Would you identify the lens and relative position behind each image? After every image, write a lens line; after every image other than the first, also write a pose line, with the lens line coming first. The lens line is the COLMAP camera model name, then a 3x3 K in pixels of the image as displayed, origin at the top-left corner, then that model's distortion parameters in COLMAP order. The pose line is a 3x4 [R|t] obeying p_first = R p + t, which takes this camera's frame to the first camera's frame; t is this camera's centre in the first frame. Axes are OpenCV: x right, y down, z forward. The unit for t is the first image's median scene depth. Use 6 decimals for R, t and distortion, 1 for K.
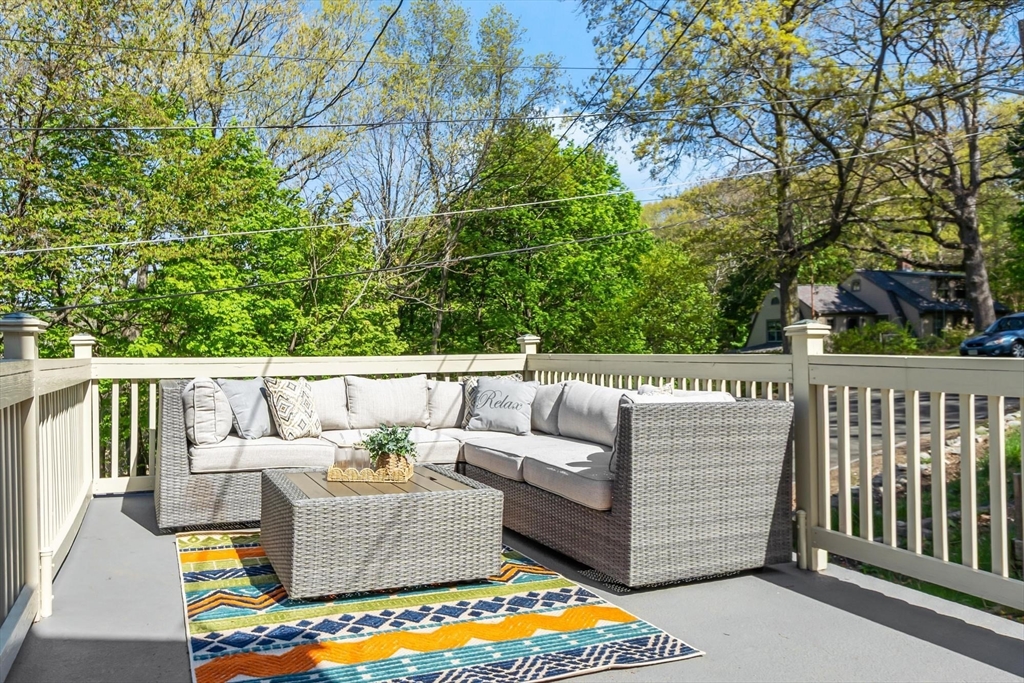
lens RADIAL K [[742.8, 0, 512.0], [0, 742.8, 341.5], [0, 0, 1]] dist [0.005975, -0.002947]
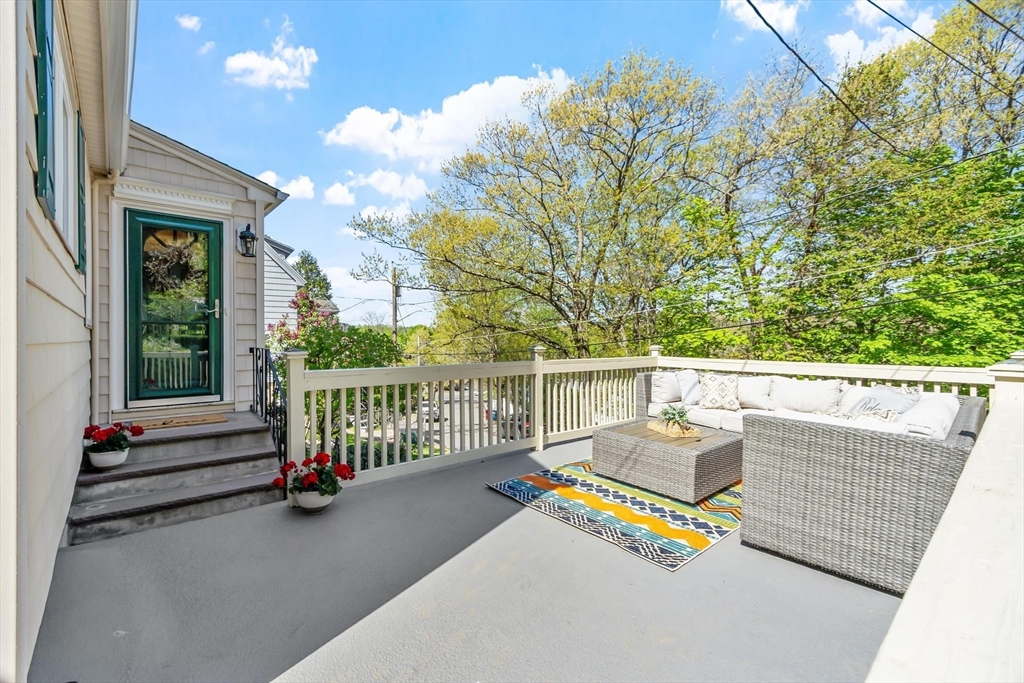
lens RADIAL K [[459.4, 0, 486.9], [0, 459.4, 336.3], [0, 0, 1]] dist [0.000220, -0.000507]
pose [[0.261694, 0.007089, -0.965125, 0.985143], [0.001887, 0.999967, 0.007857, -0.079074], [0.965149, -0.003877, 0.261672, 0.328146]]
